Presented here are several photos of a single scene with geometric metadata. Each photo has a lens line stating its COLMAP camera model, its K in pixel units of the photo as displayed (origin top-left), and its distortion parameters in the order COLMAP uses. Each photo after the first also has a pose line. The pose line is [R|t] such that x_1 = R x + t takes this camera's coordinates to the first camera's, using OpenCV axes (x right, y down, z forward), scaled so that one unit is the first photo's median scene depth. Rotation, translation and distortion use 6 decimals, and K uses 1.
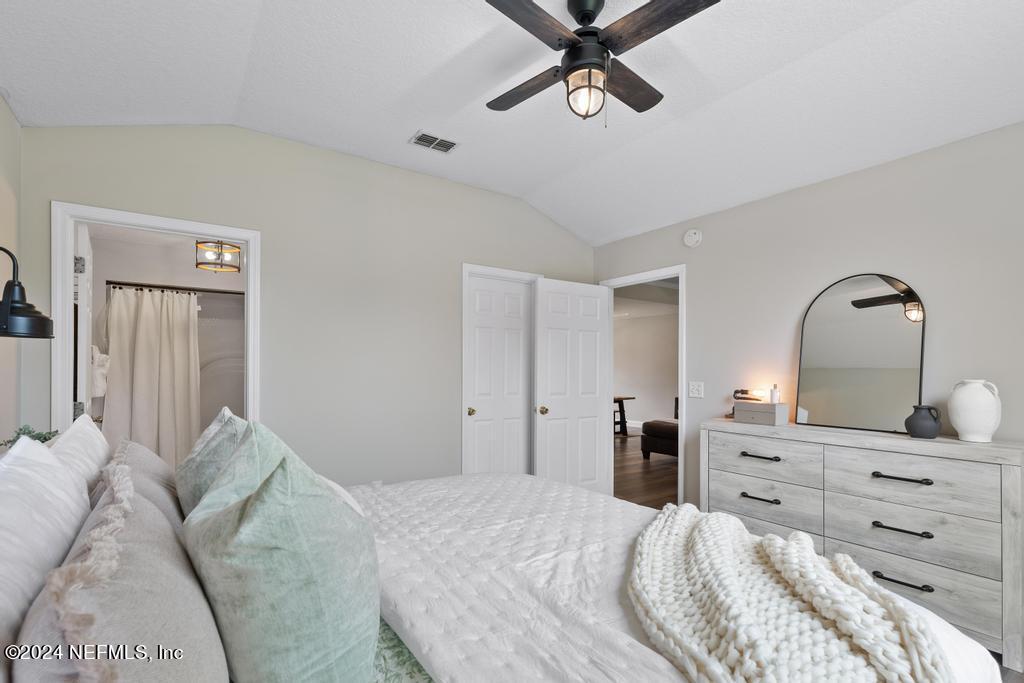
lens RADIAL K [[479.7, 0, 513.7], [0, 479.7, 370.4], [0, 0, 1]] dist [0.003378, -0.000053]
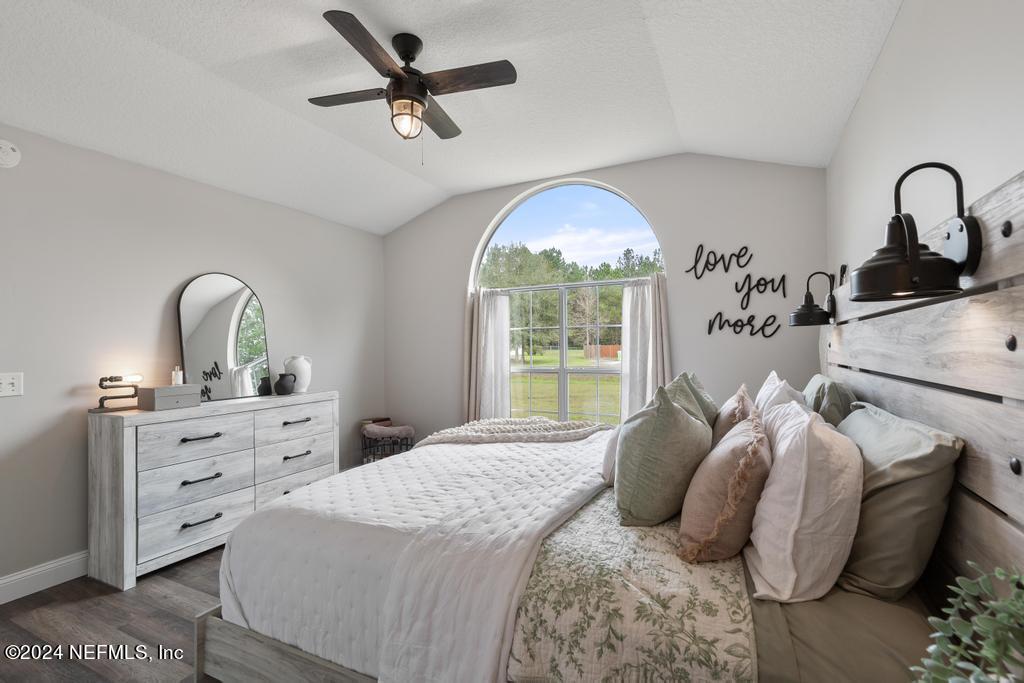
lens RADIAL K [[460.2, 0, 511.7], [0, 460.2, 338.1], [0, 0, 1]] dist [0.005991, -0.000063]
pose [[-0.468841, 0.020141, 0.883053, -0.728449], [0.012882, 0.999790, -0.015965, -0.006206], [-0.883189, 0.003891, -0.469002, 0.981024]]
